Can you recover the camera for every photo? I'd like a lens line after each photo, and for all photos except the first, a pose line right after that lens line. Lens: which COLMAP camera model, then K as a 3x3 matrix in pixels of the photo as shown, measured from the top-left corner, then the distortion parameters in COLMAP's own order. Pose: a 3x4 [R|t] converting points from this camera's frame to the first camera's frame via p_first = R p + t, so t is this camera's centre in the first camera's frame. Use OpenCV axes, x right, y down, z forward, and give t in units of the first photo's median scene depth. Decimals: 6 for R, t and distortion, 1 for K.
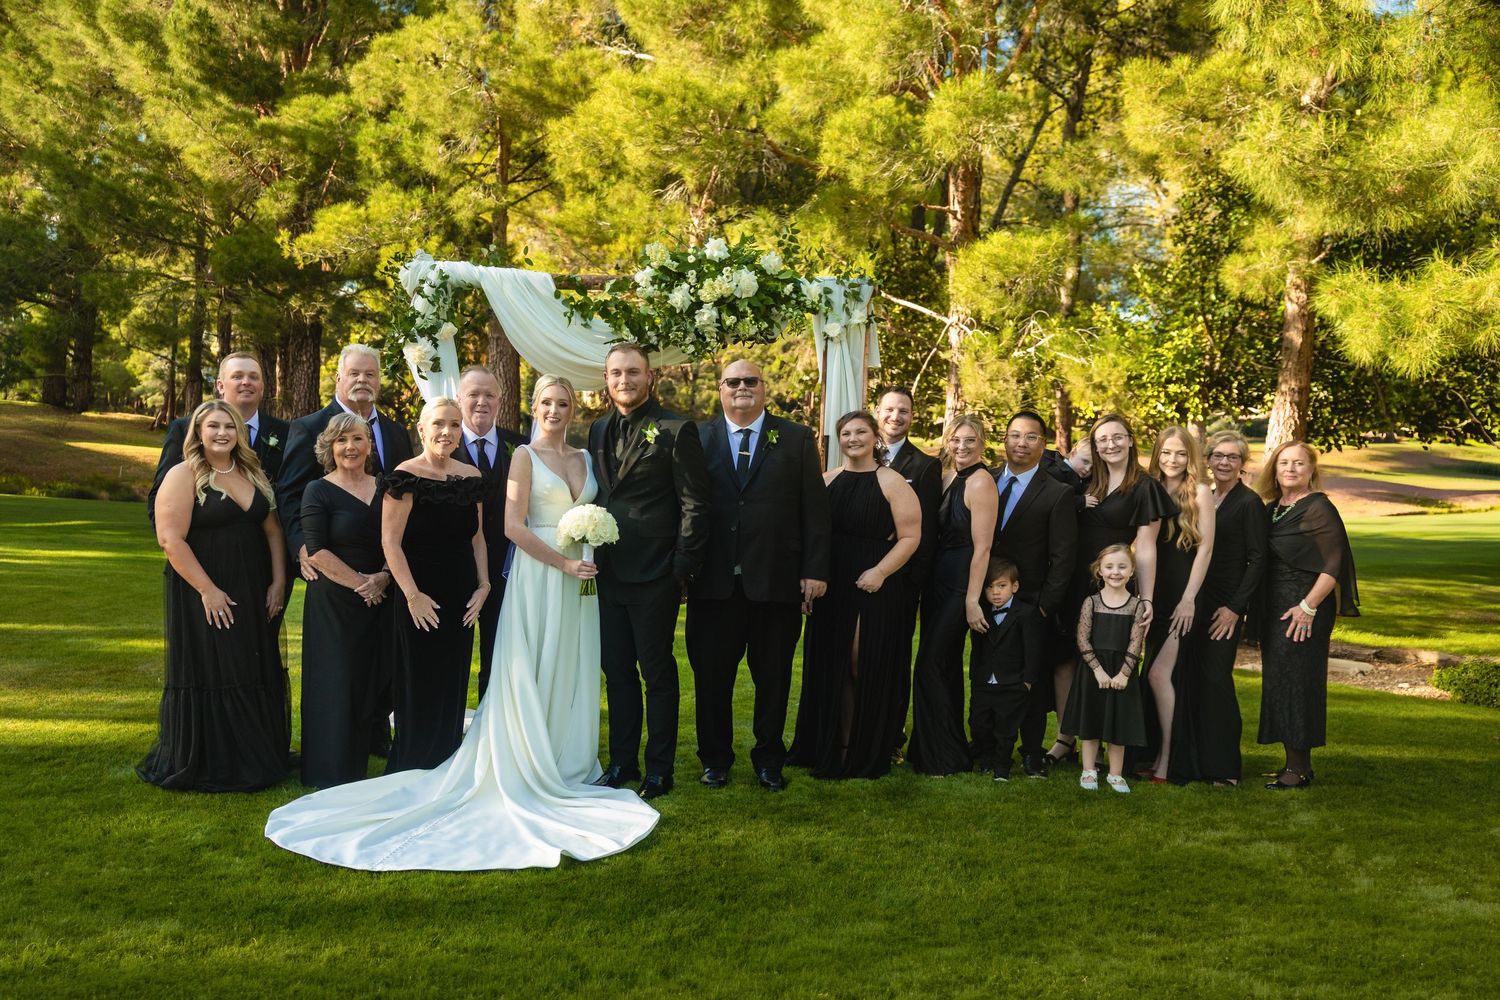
lens RADIAL K [[1382.1, 0, 750.0], [0, 1382.1, 500.0], [0, 0, 1]] dist [0.001034, 0.000461]
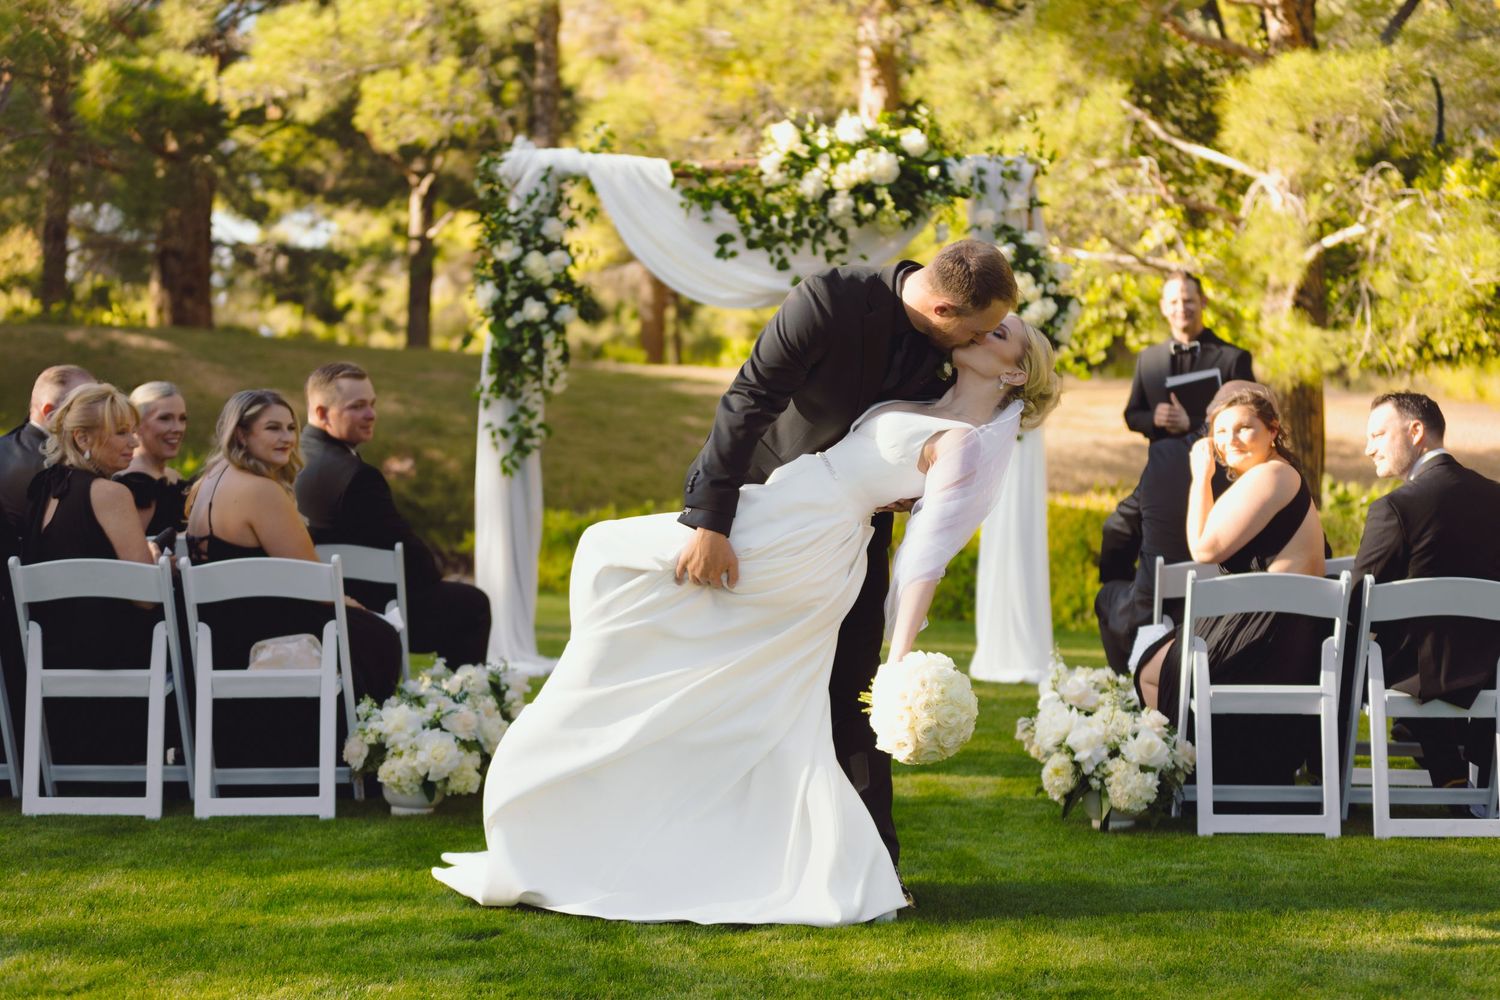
lens RADIAL K [[3022.4, 0, 750.0], [0, 3022.4, 500.0], [0, 0, 1]] dist [-0.944739, 0.039063]
pose [[0.995031, -0.020973, -0.097336, 0.091074], [0.020056, 0.999745, -0.010385, 0.073900], [0.097529, 0.008381, 0.995197, -0.899972]]
